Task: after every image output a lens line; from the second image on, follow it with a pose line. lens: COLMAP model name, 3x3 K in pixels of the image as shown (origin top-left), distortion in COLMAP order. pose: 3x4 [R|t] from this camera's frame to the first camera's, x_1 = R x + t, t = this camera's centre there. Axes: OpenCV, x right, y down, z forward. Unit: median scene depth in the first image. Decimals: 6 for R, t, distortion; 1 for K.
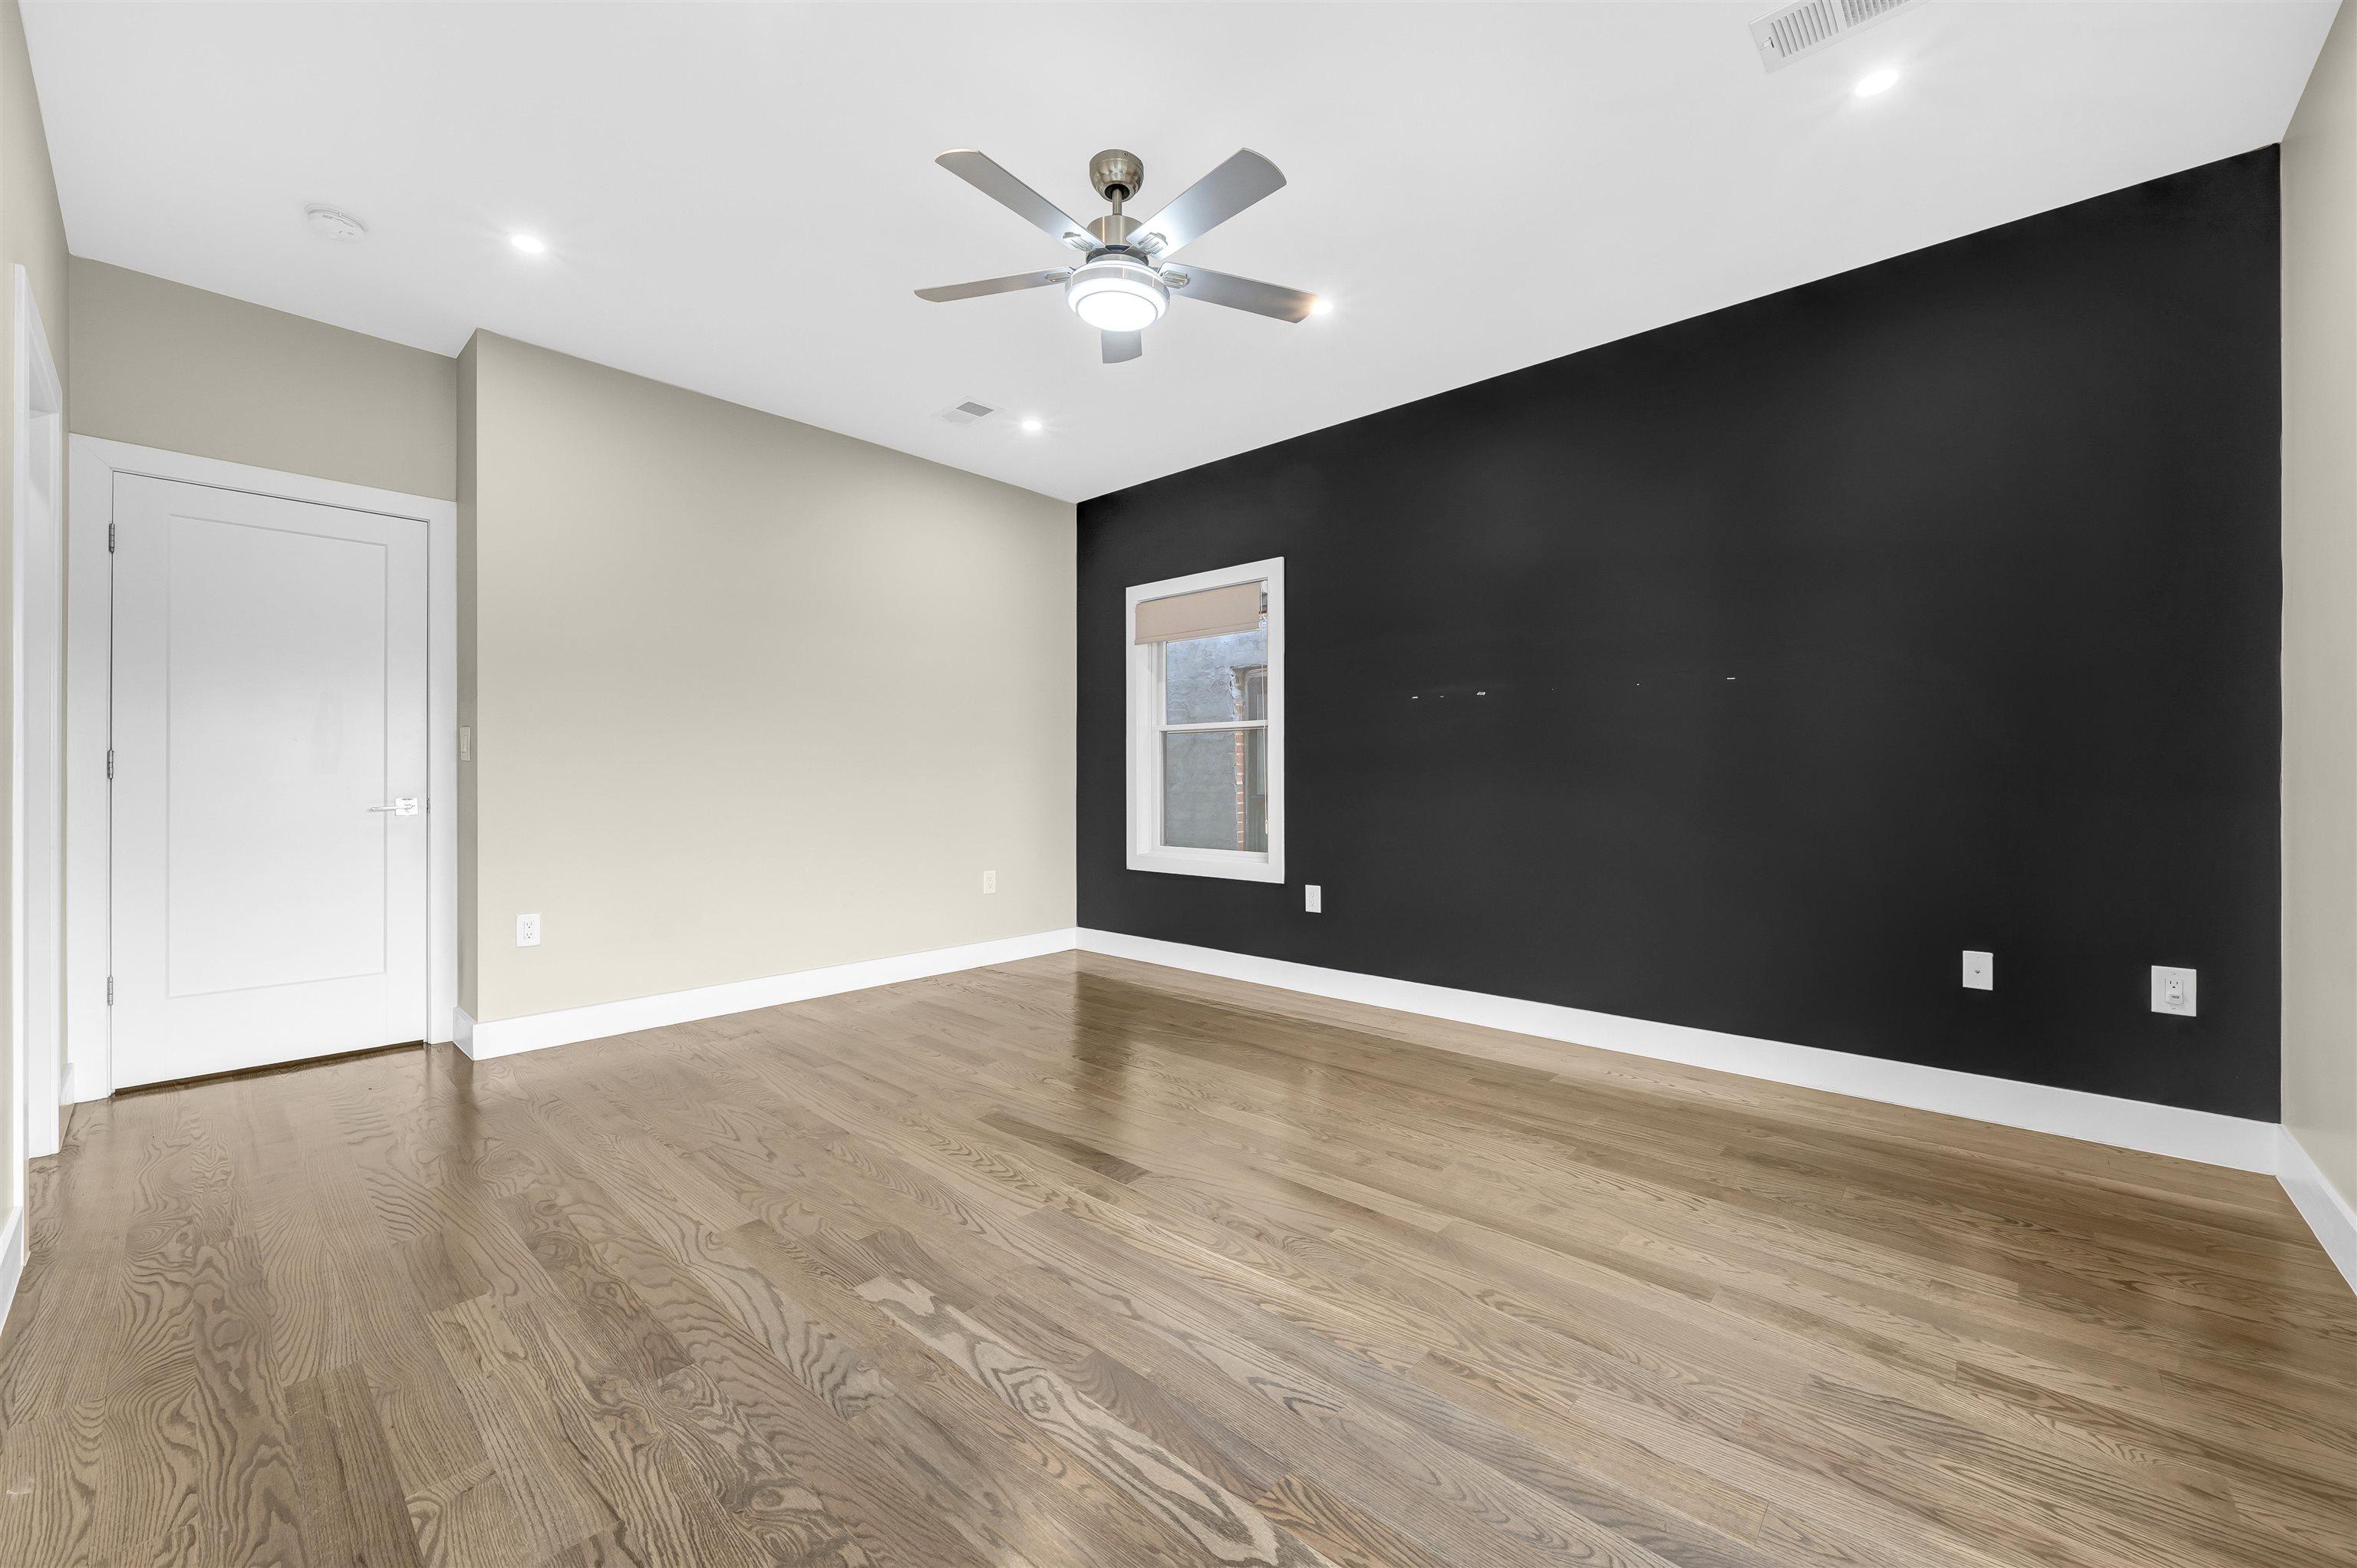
lens RADIAL K [[916.1, 0, 1178.5], [0, 916.1, 784.0], [0, 0, 1]] dist [0.000790, -0.000009]
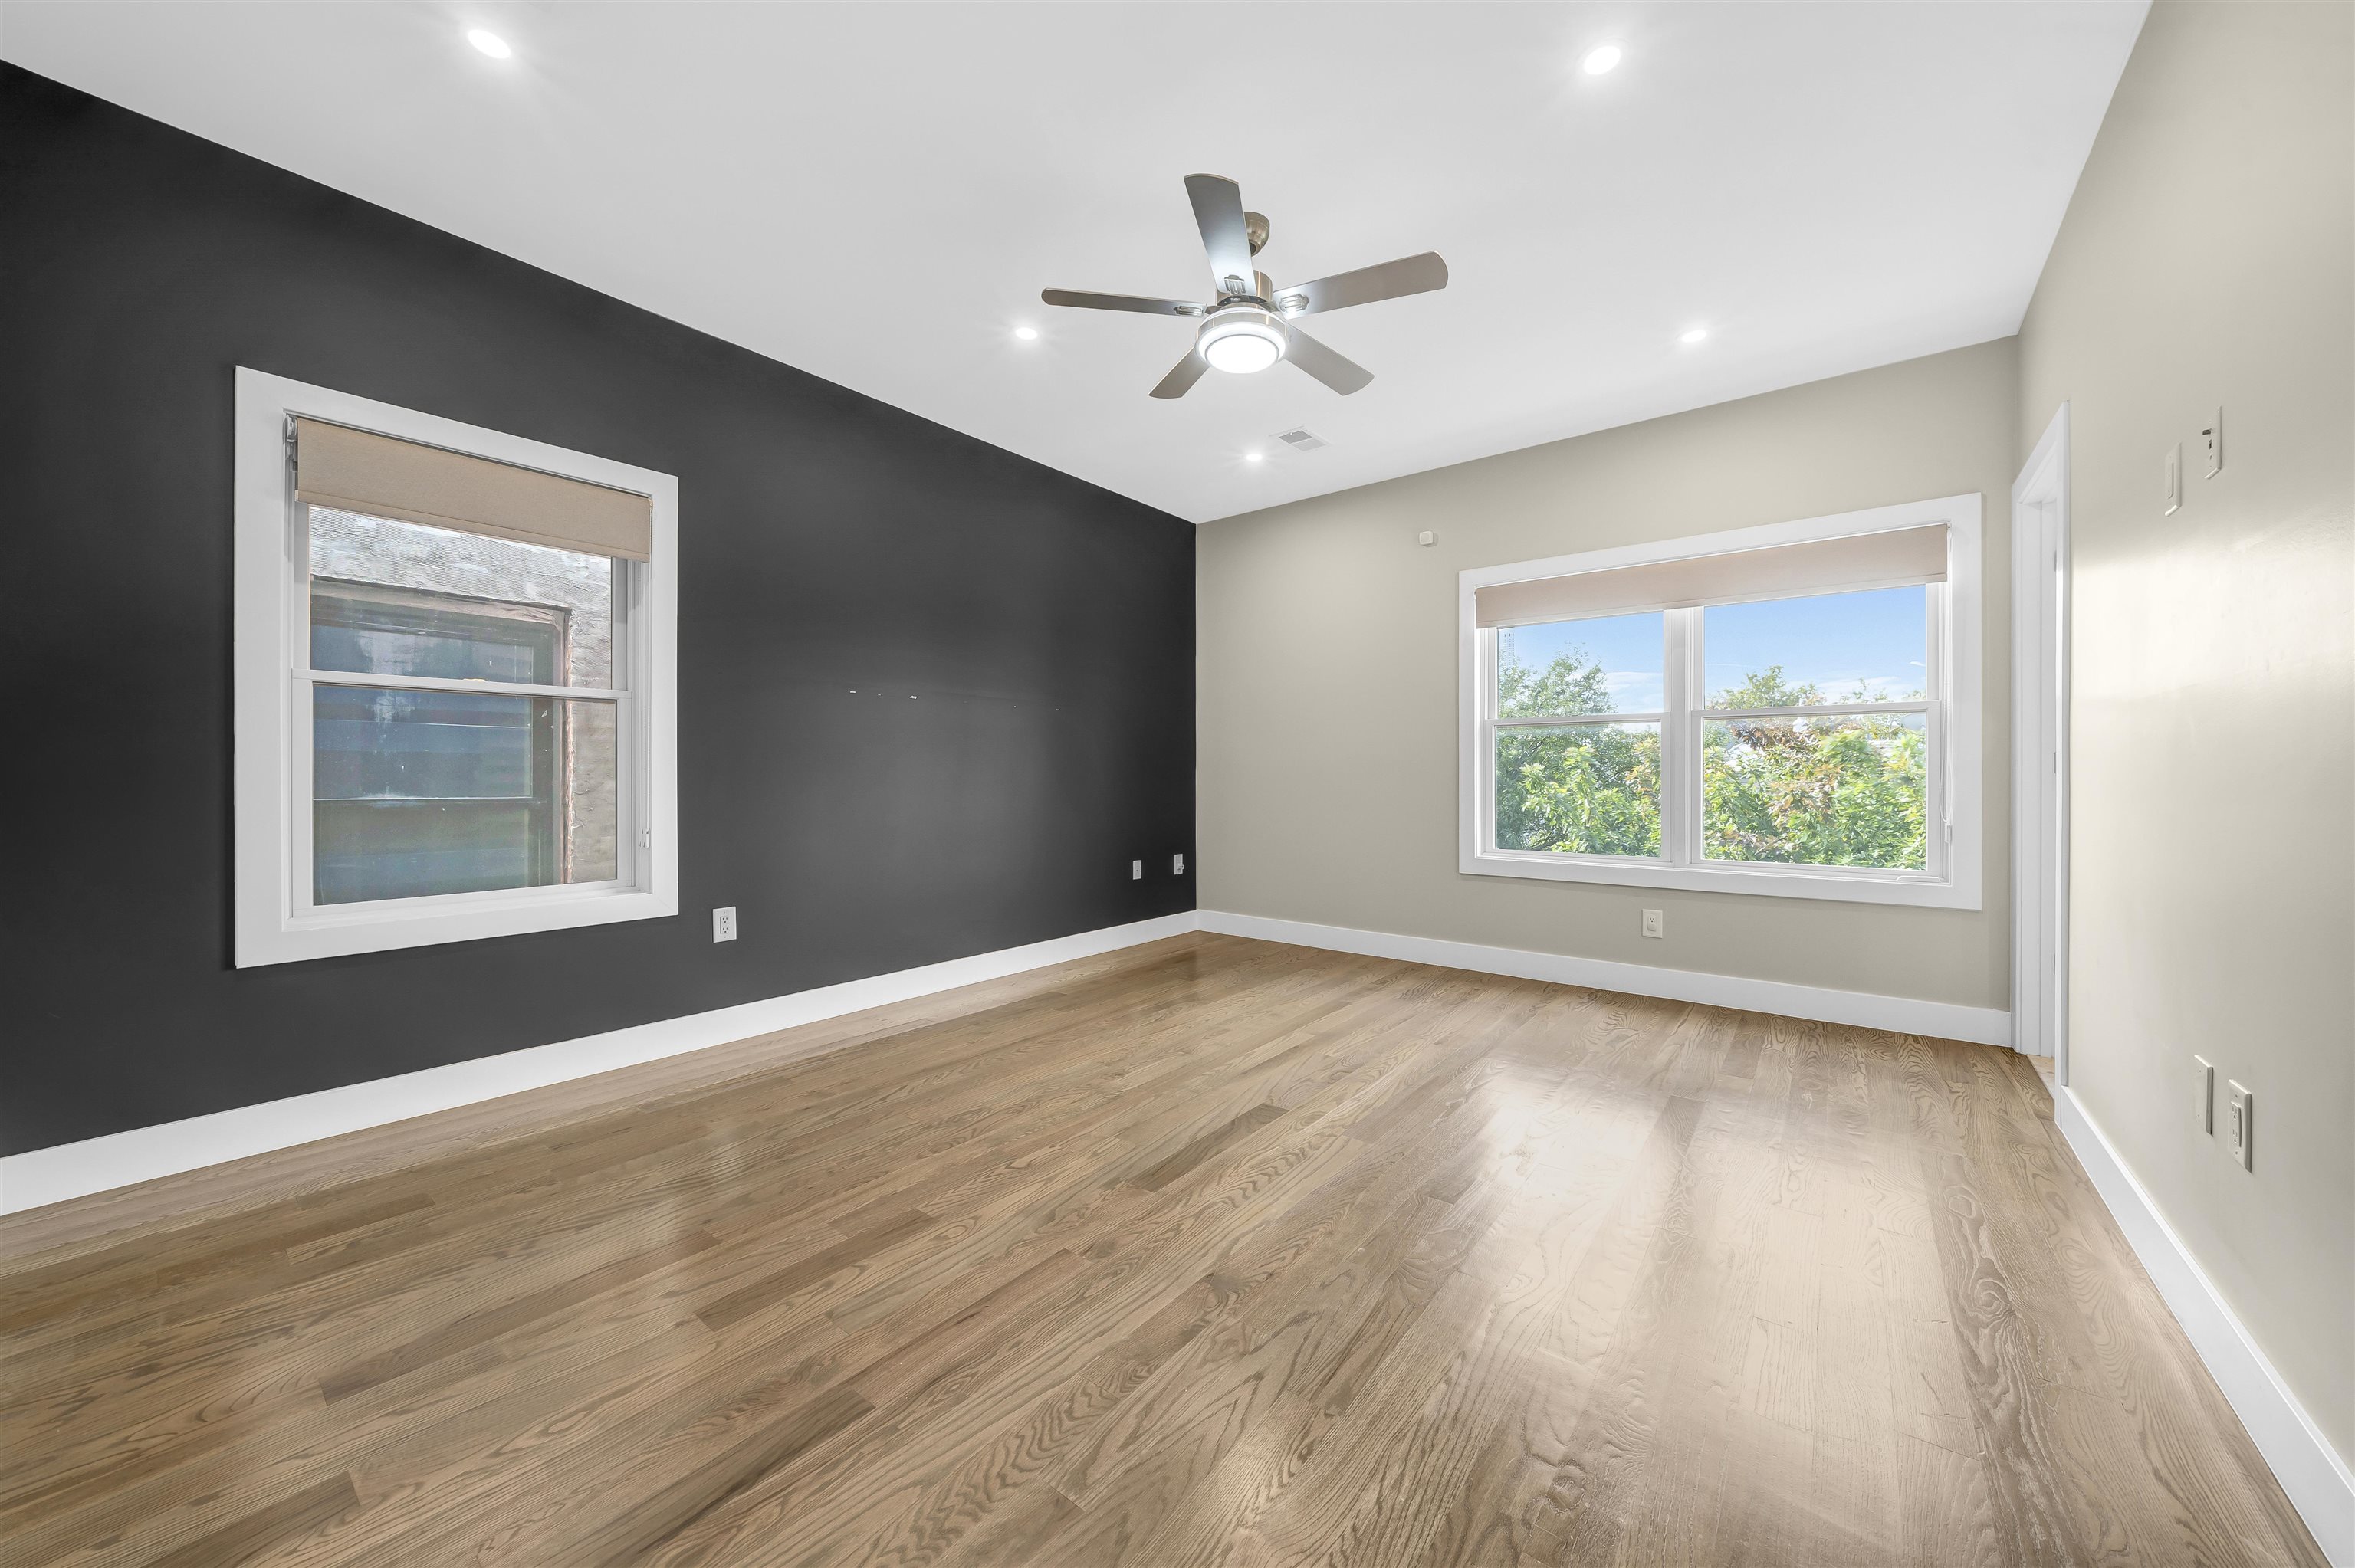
lens RADIAL K [[844.1, 0, 1184.6], [0, 844.1, 772.8], [0, 0, 1]] dist [-0.001353, -0.000050]
pose [[-0.080124, 0.001113, 0.996784, -1.058754], [0.004270, 0.999991, -0.000773, -0.008650], [-0.996776, 0.004194, -0.080128, 1.119788]]
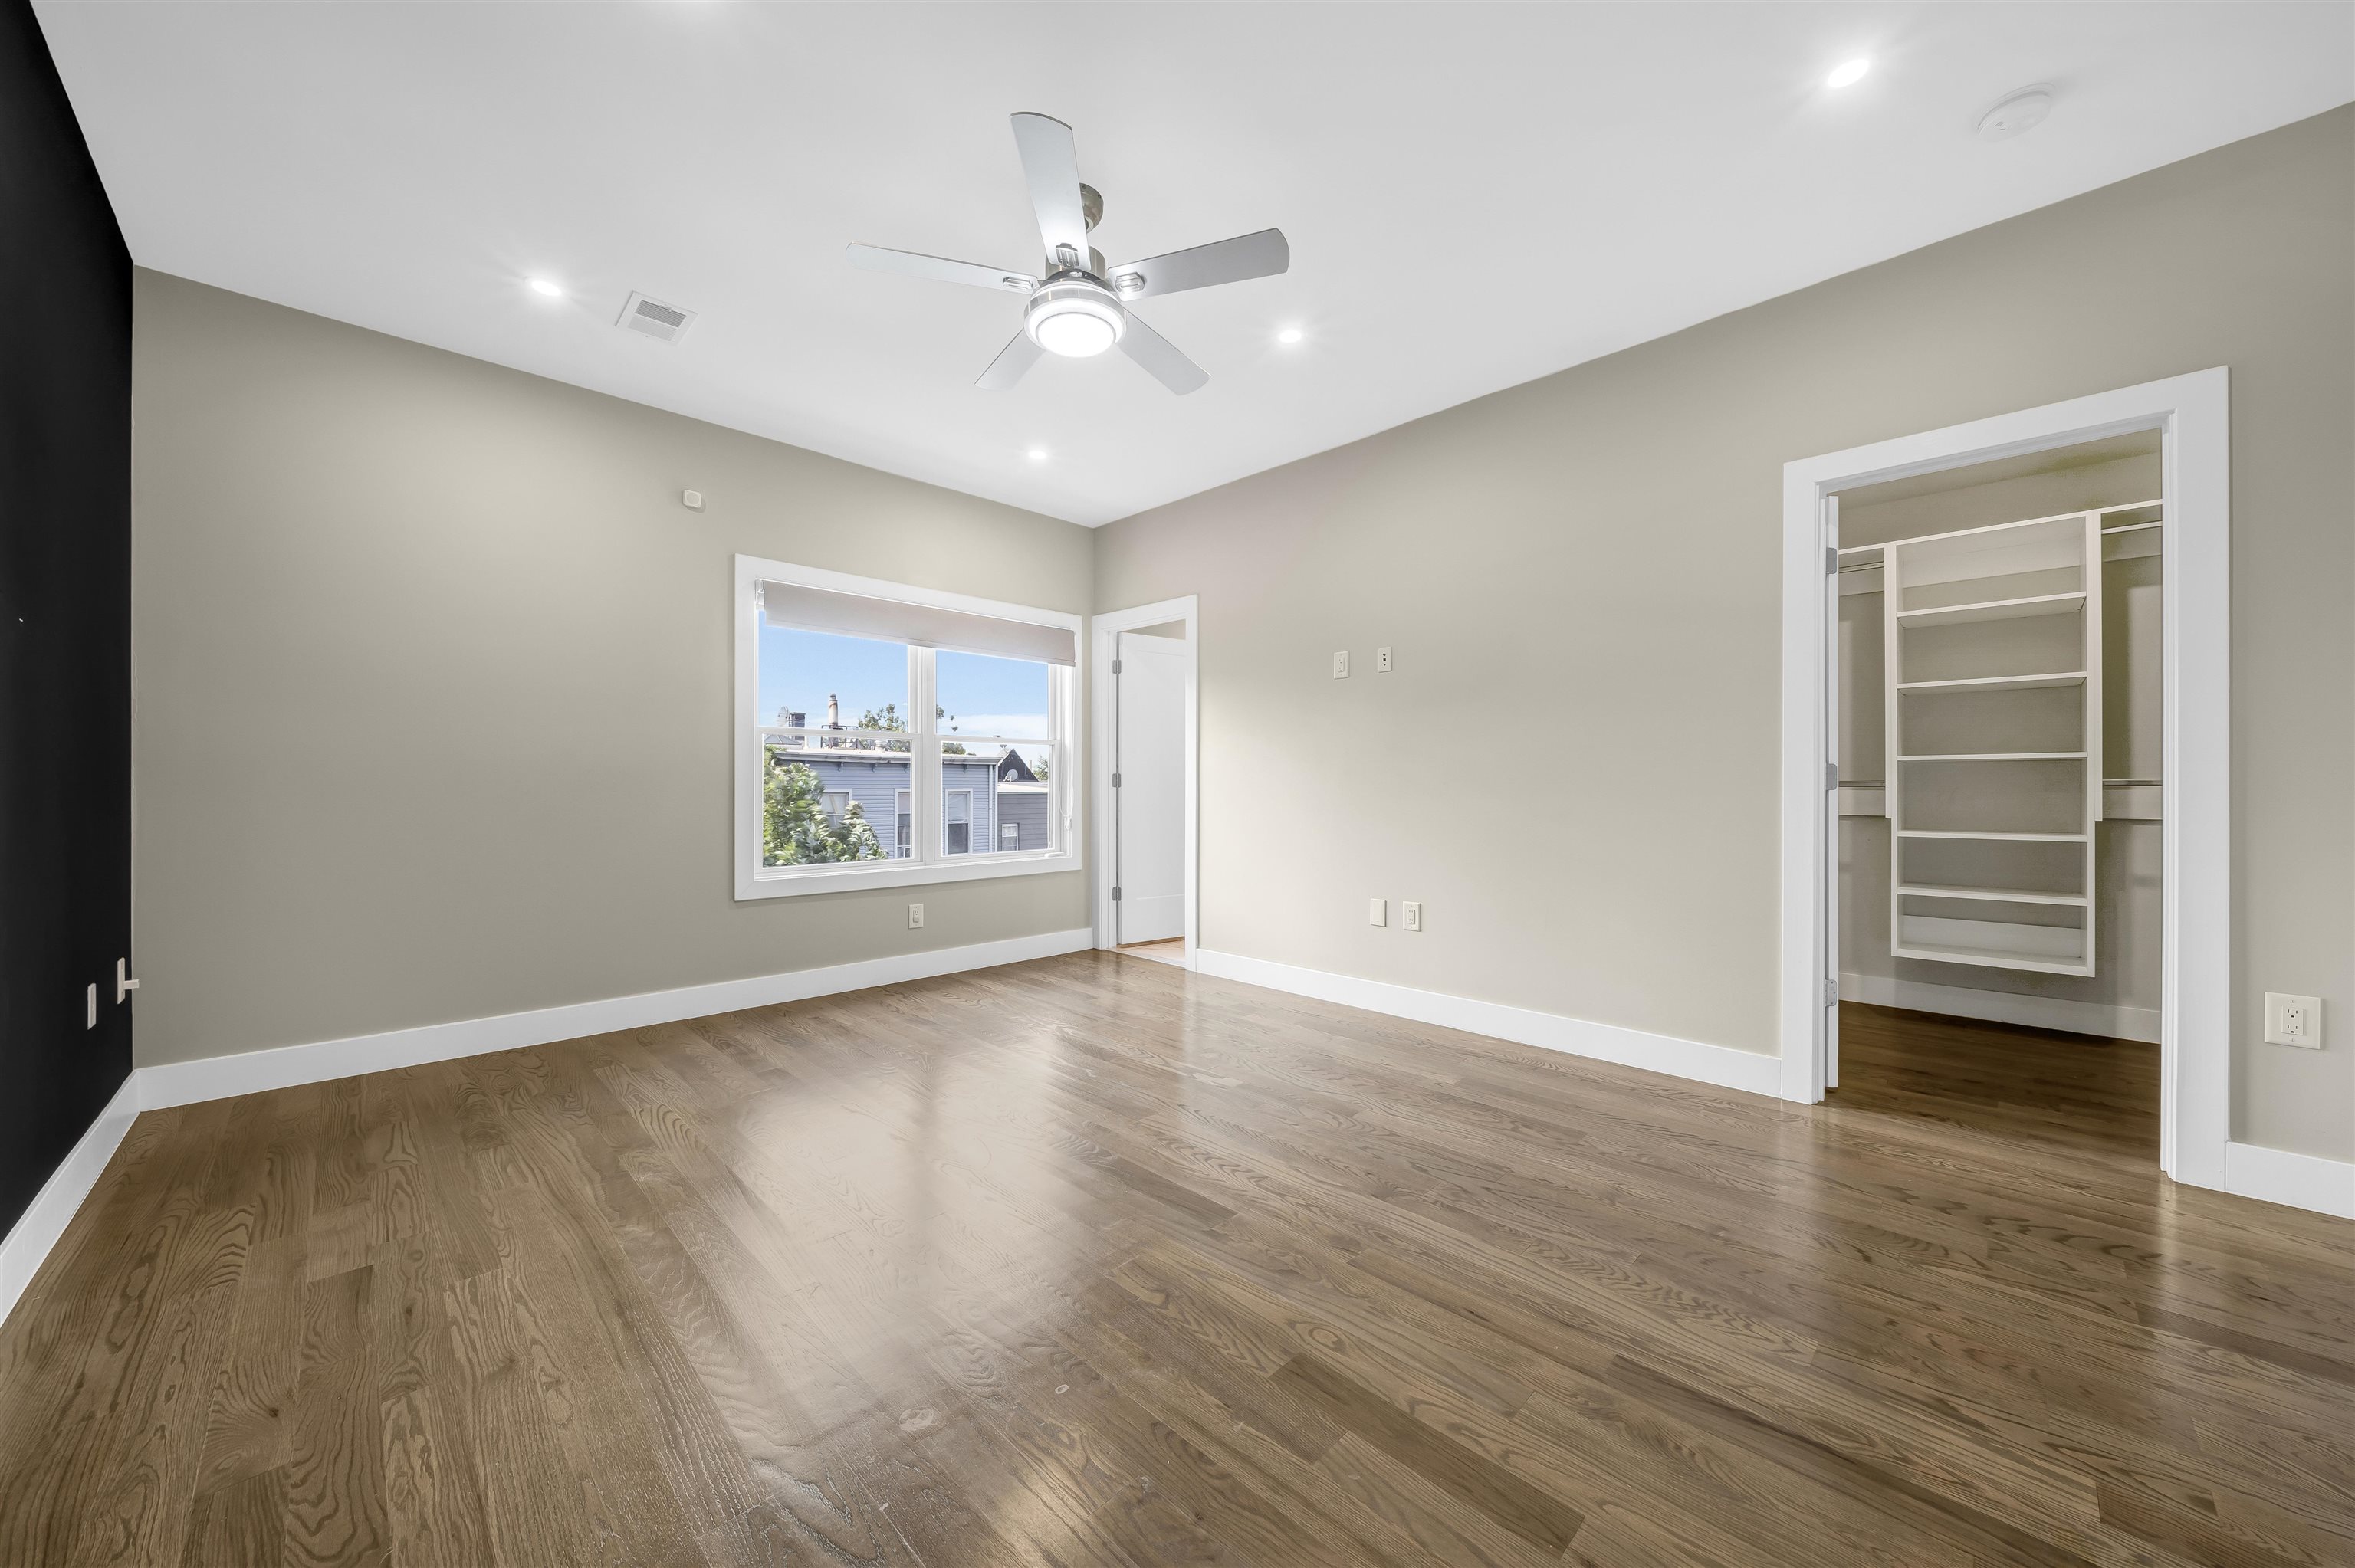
lens RADIAL K [[829.6, 0, 1181.6], [0, 829.6, 783.0], [0, 0, 1]] dist [-0.003437, -0.000167]
pose [[-0.999148, -0.000199, 0.041259, -0.219648], [-0.000188, 1.000000, 0.000290, -0.012625], [-0.041259, 0.000282, -0.999148, 1.877504]]
